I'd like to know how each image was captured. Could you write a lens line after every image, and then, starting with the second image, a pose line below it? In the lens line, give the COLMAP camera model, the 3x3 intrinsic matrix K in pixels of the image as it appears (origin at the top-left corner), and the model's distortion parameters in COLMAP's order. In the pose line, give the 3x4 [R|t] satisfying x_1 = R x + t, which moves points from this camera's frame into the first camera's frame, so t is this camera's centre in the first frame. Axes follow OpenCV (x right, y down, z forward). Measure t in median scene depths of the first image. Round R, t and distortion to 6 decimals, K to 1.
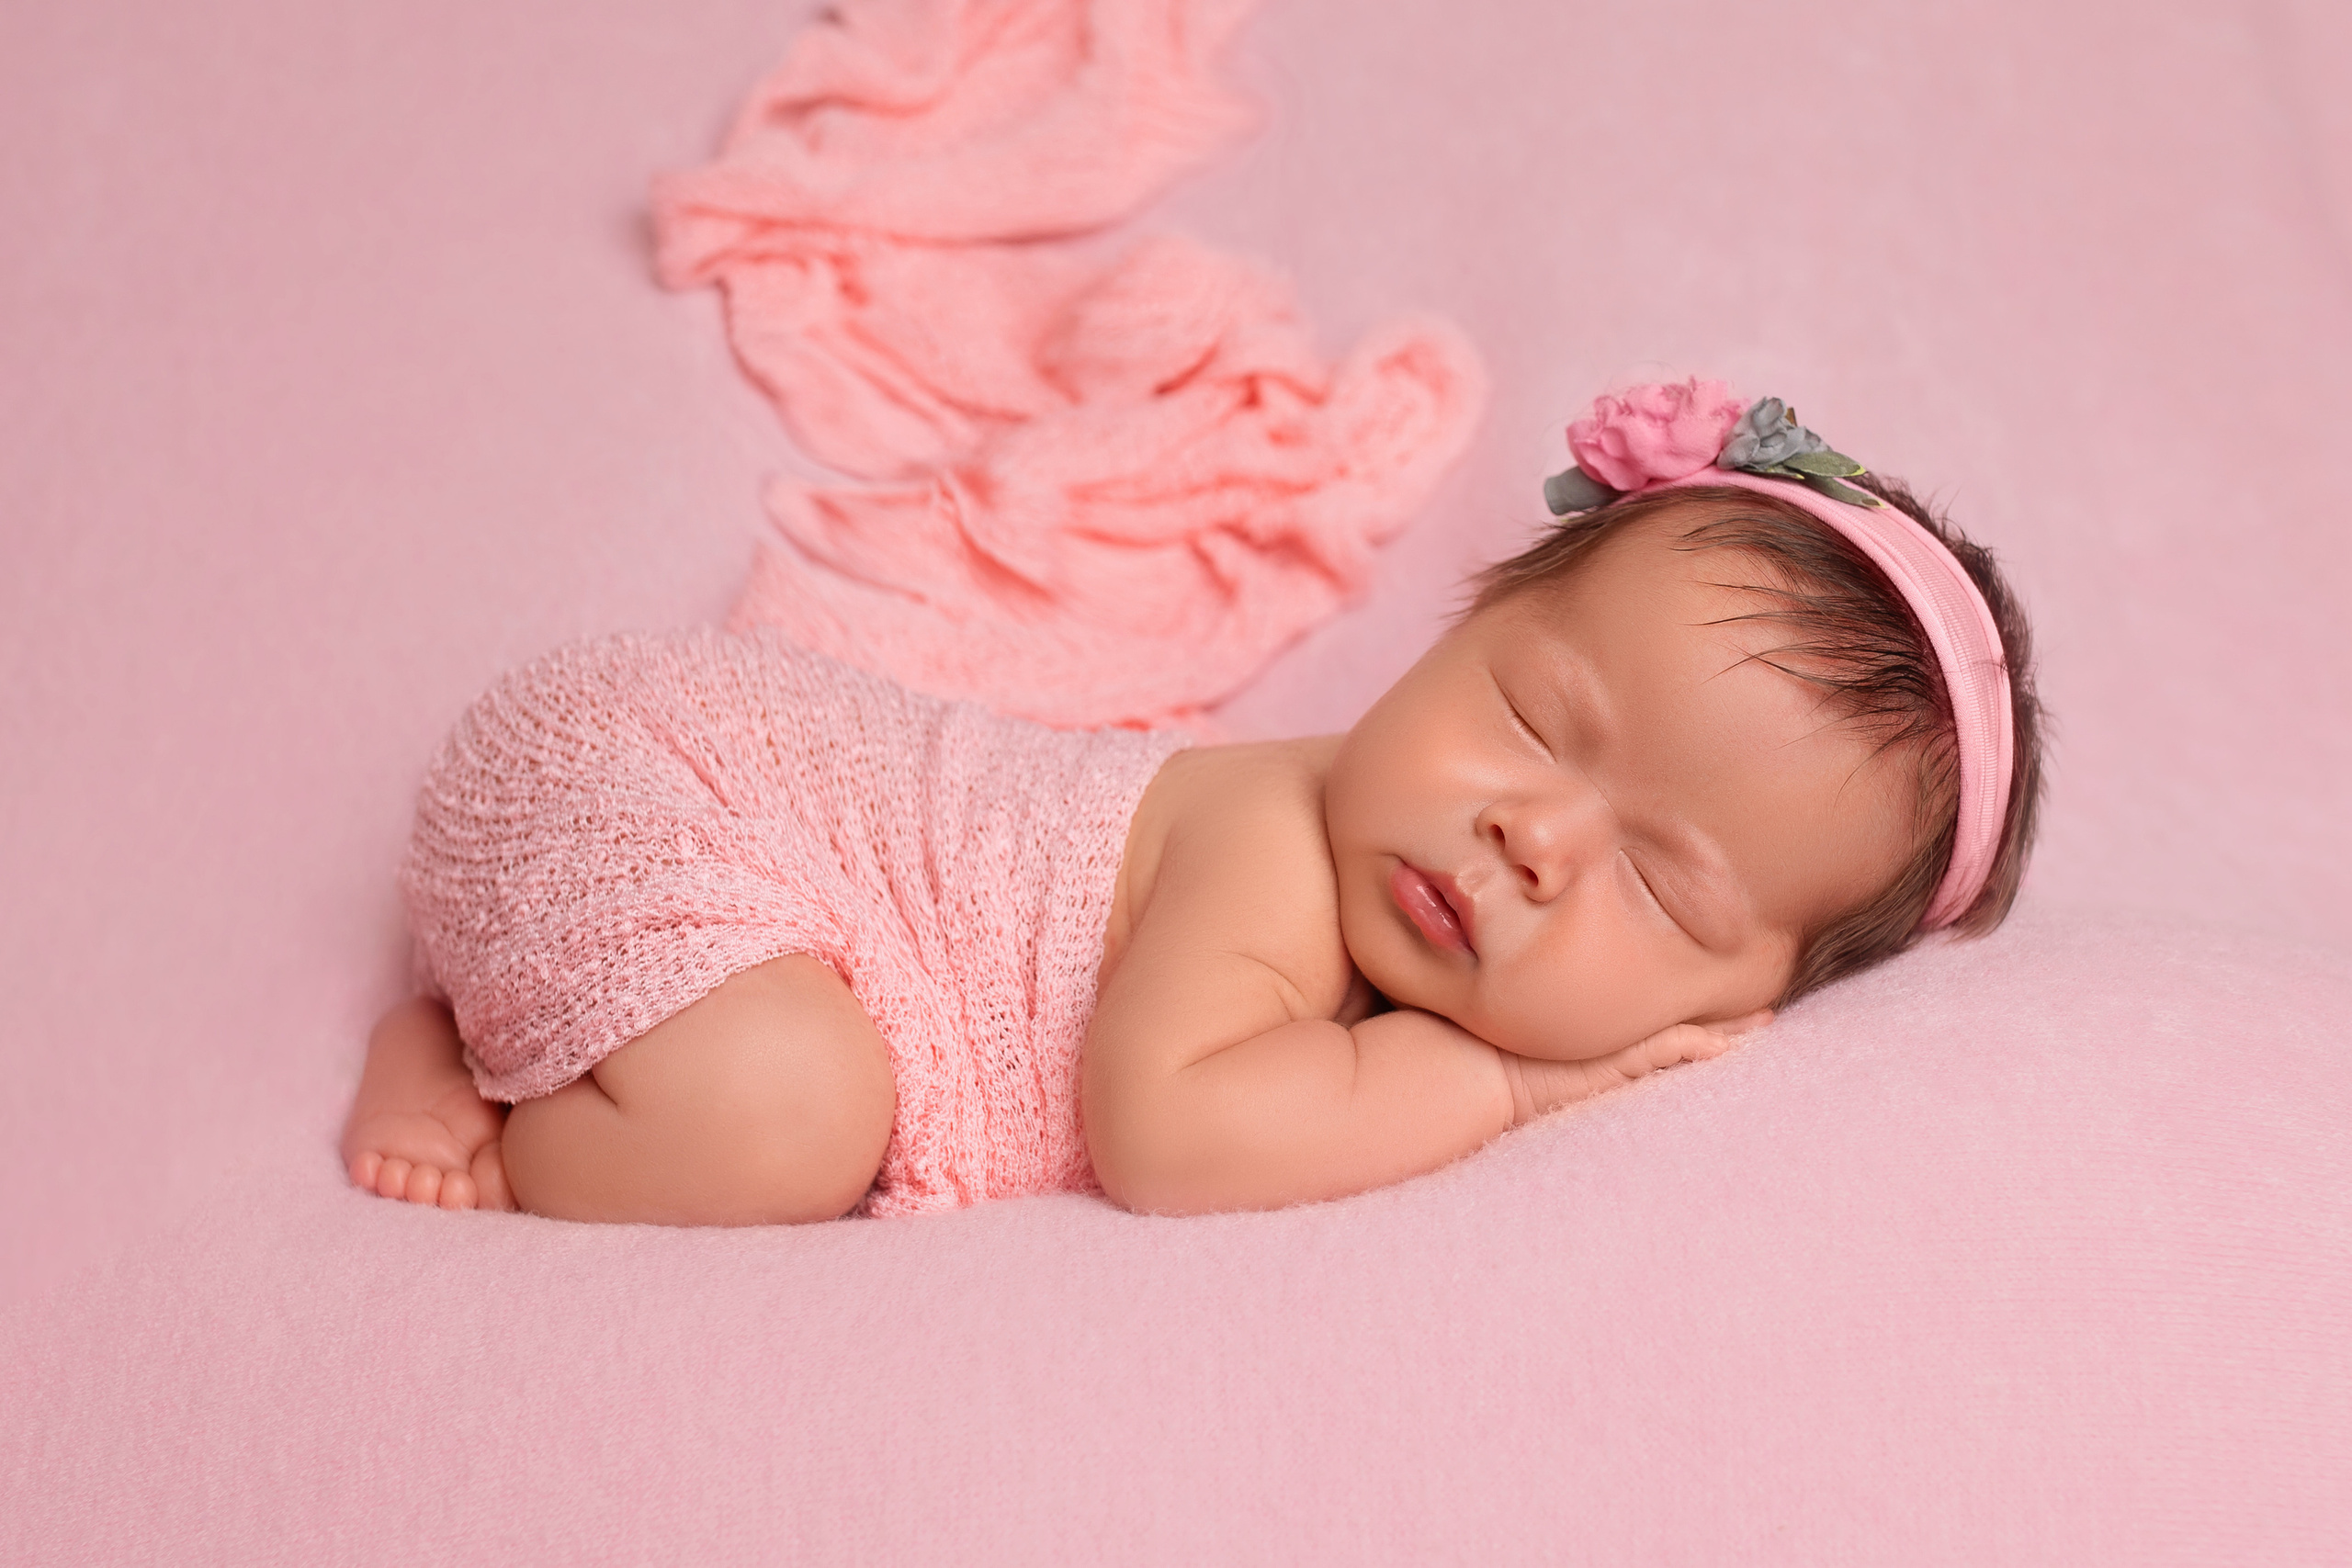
lens RADIAL K [[2227.2, 0, 1182.6], [0, 2227.2, 767.1], [0, 0, 1]] dist [-0.010665, 0.000000]
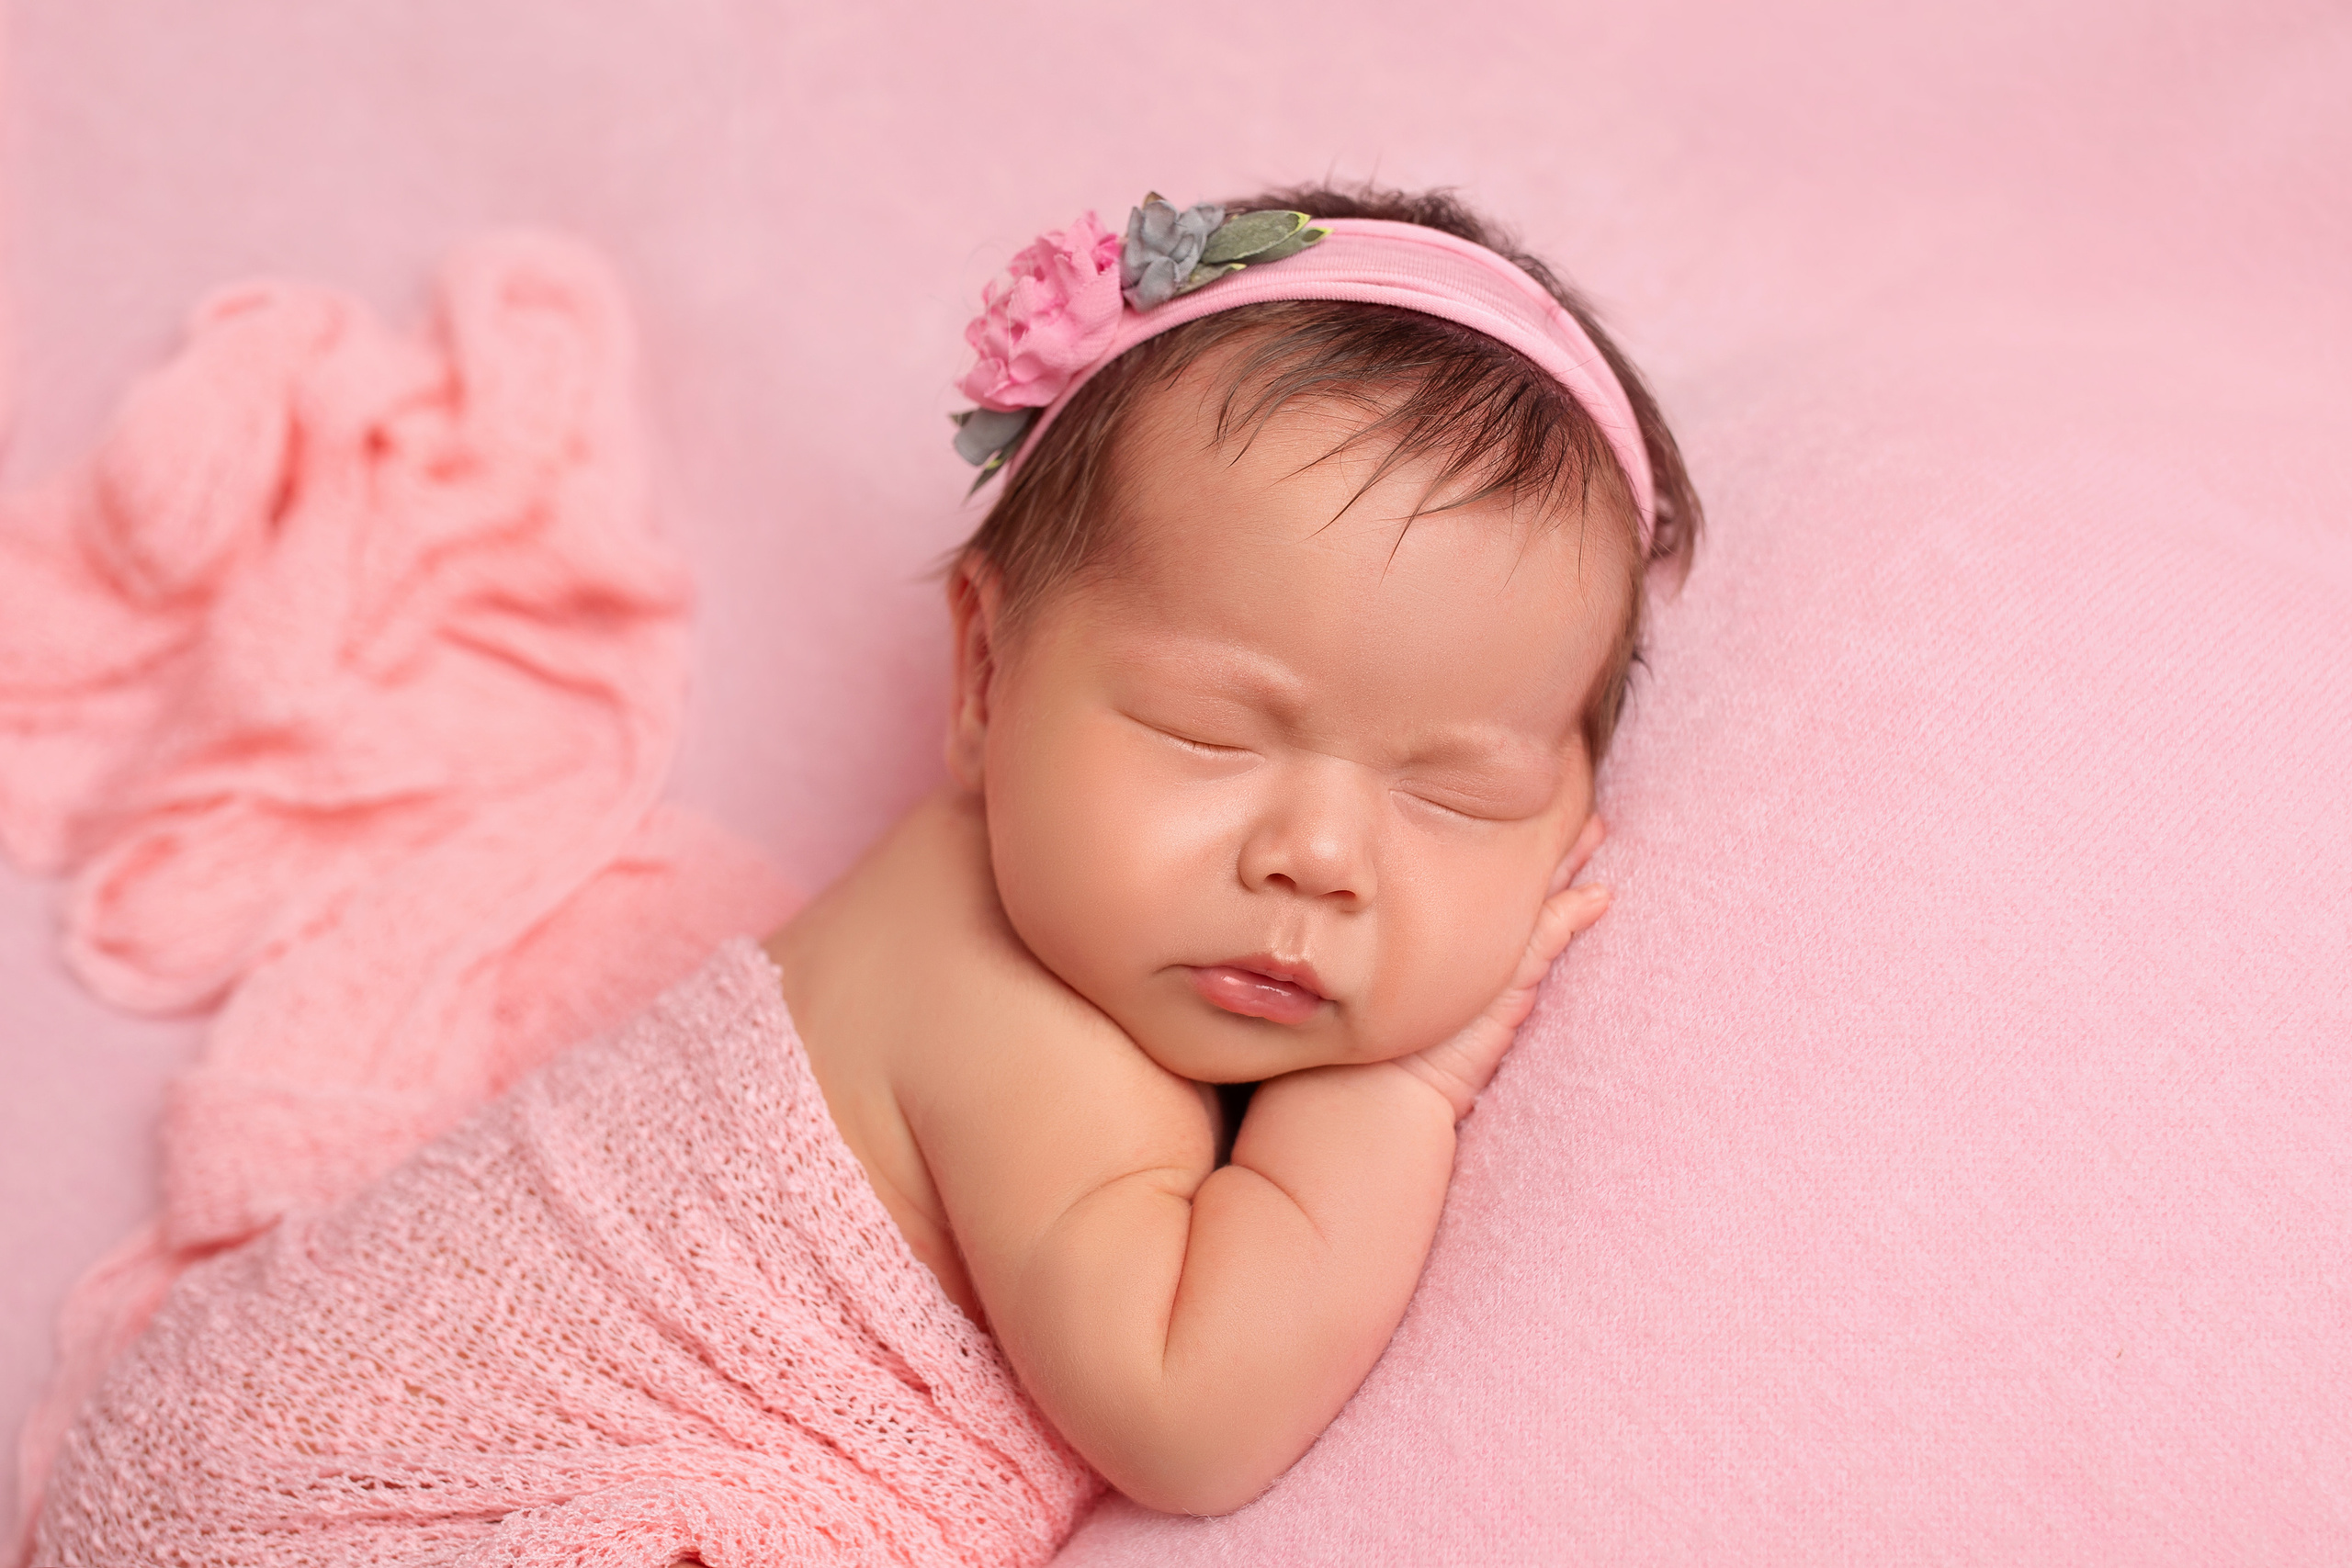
lens RADIAL K [[2227.2, 0, 1170.6], [0, 2227.2, 789.4], [0, 0, 1]] dist [-0.010665, 0.000000]
pose [[0.723004, -0.656672, 0.214586, -0.031540], [0.611810, 0.752885, 0.242598, -0.185621], [-0.320866, -0.044113, 0.946097, 0.232096]]
